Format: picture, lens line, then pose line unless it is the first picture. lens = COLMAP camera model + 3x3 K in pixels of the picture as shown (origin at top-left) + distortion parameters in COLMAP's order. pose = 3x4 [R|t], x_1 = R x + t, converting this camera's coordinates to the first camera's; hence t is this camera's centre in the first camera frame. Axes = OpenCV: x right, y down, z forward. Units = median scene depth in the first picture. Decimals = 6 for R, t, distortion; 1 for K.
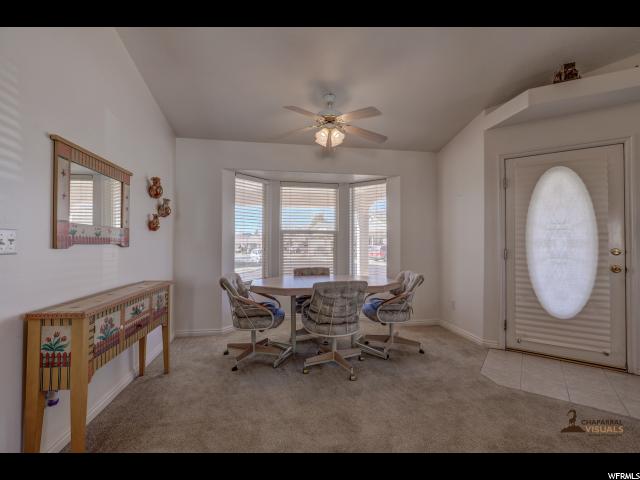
lens RADIAL K [[293.1, 0, 318.0], [0, 293.1, 238.9], [0, 0, 1]] dist [-0.007872, 0.002748]
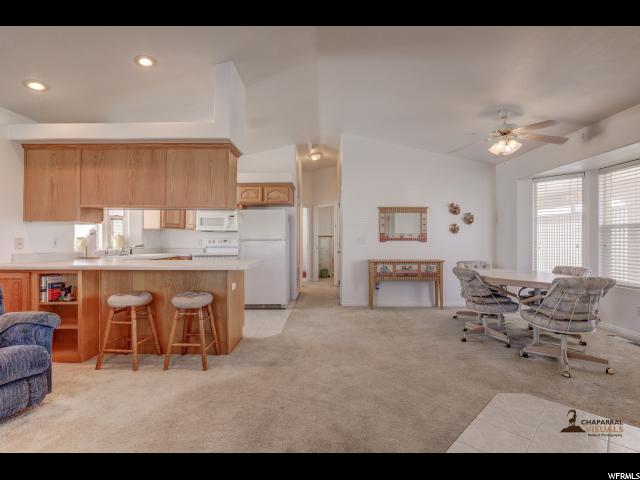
lens RADIAL K [[299.6, 0, 320.3], [0, 299.6, 238.4], [0, 0, 1]] dist [-0.011779, 0.000144]
pose [[-0.170967, -0.007628, -0.985247, 1.353076], [0.014856, 0.999836, -0.010318, 0.009790], [0.985165, -0.016401, -0.170826, 0.503357]]
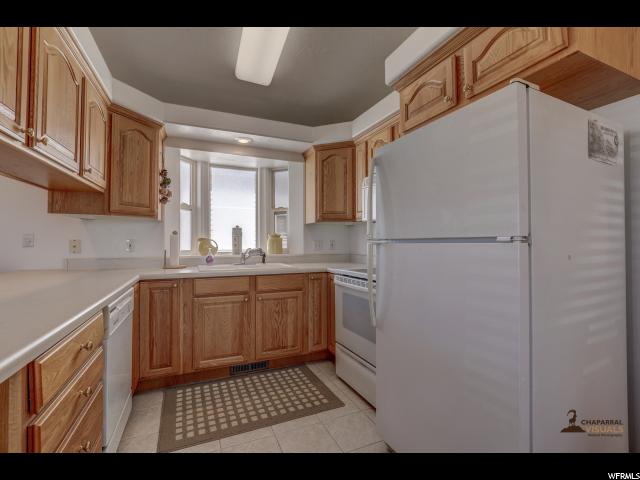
lens RADIAL K [[293.1, 0, 321.8], [0, 293.1, 240.5], [0, 0, 1]] dist [-0.007872, 0.002748]
pose [[-0.964699, -0.002632, -0.263343, -0.006056], [0.003343, 0.999747, -0.022241, 0.006966], [0.263335, -0.022337, -0.964446, 0.268423]]
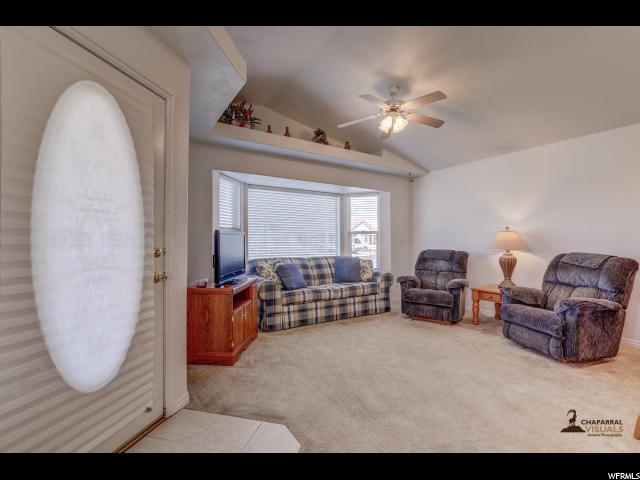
lens RADIAL K [[293.1, 0, 322.1], [0, 293.1, 241.2], [0, 0, 1]] dist [-0.007872, 0.002748]
pose [[-0.393073, 0.004777, 0.919495, 0.225192], [-0.011275, 0.999886, -0.010015, 0.020202], [-0.919438, -0.014304, -0.392975, 0.861364]]
